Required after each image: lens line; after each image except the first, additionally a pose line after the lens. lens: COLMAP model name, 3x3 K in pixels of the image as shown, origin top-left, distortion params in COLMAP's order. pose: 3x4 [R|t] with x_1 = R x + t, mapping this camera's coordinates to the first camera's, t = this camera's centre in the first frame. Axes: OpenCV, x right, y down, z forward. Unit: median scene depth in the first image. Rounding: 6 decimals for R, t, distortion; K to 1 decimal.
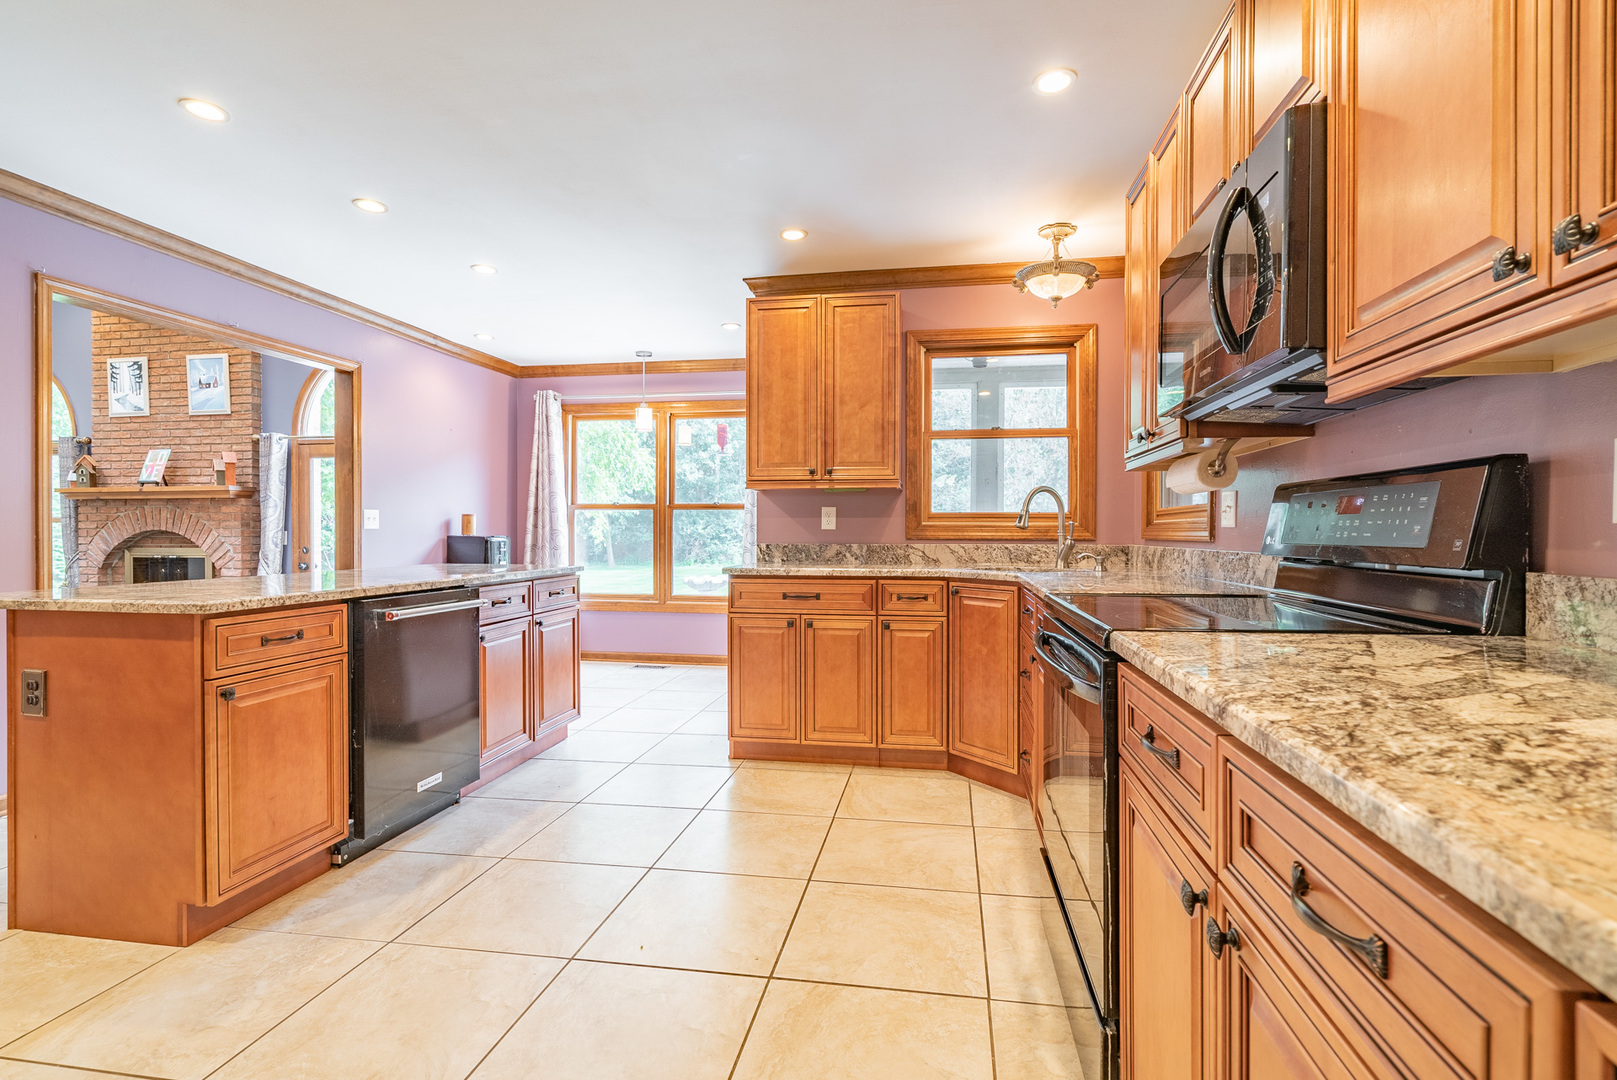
lens RADIAL K [[743.1, 0, 804.7], [0, 743.1, 544.8], [0, 0, 1]] dist [-0.006543, 0.004062]
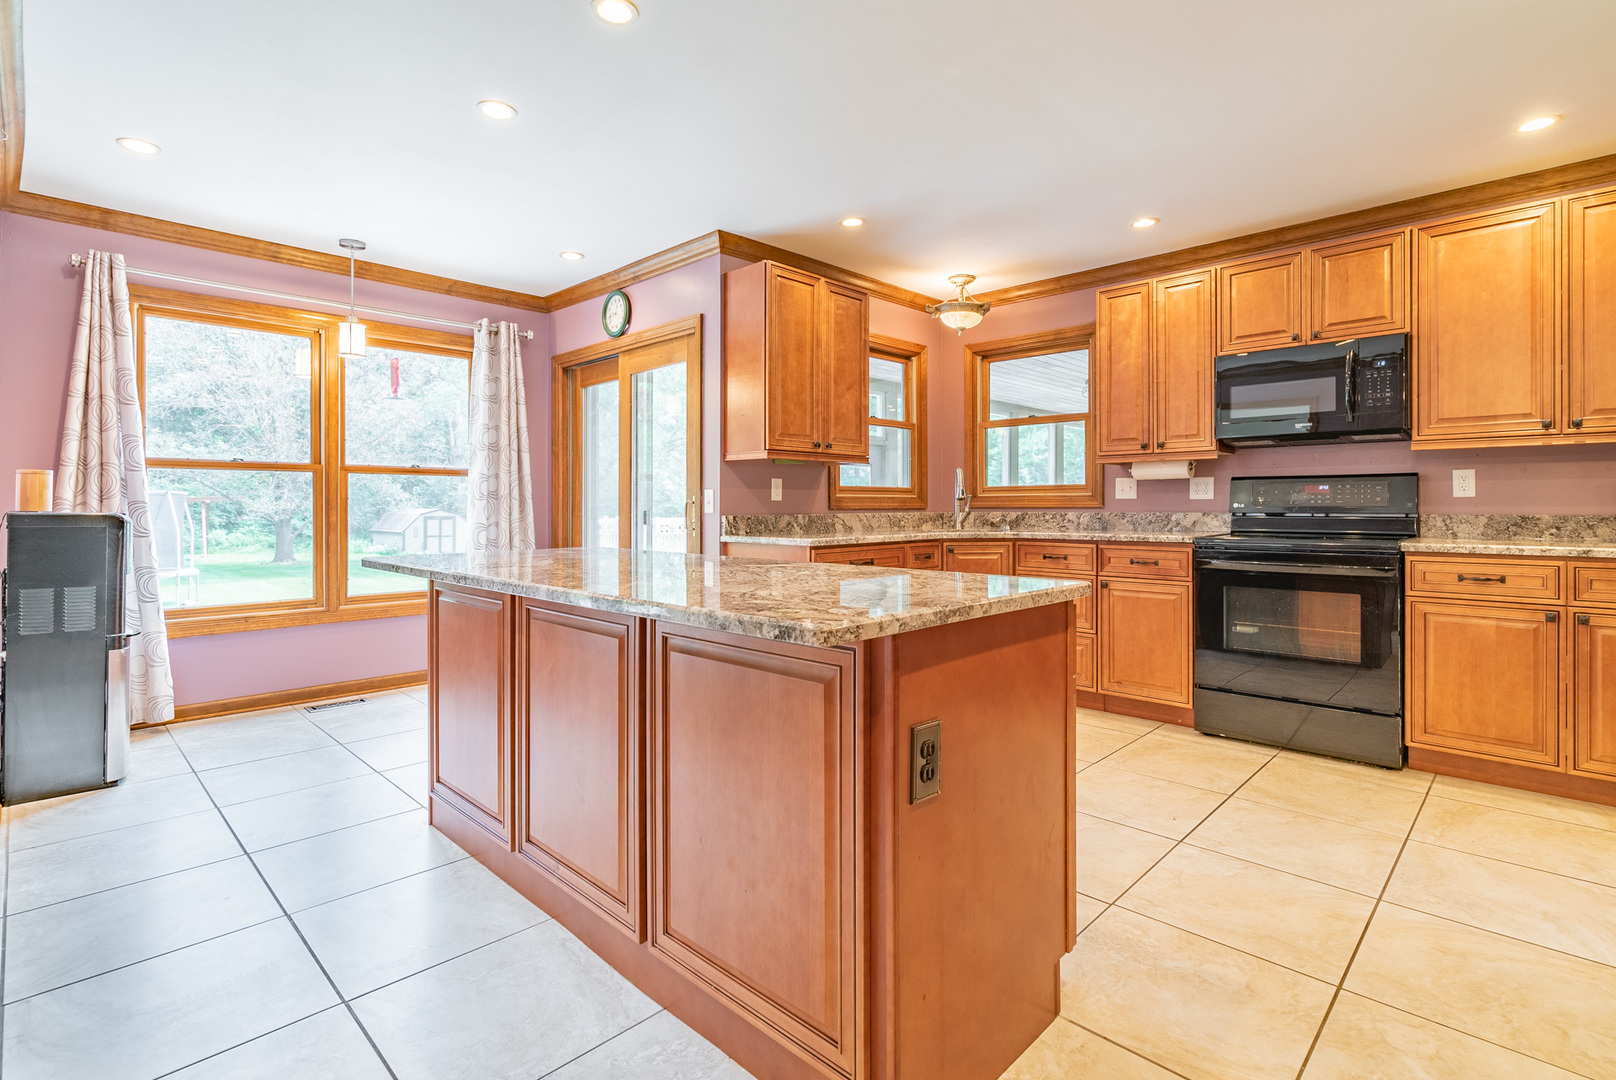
lens RADIAL K [[742.6, 0, 867.4], [0, 742.6, 514.6], [0, 0, 1]] dist [-0.006543, 0.004062]
pose [[0.568131, -0.013963, 0.822819, -0.739928], [0.019194, 0.999809, 0.003713, -0.003054], [-0.822714, 0.013684, 0.568291, 0.324937]]
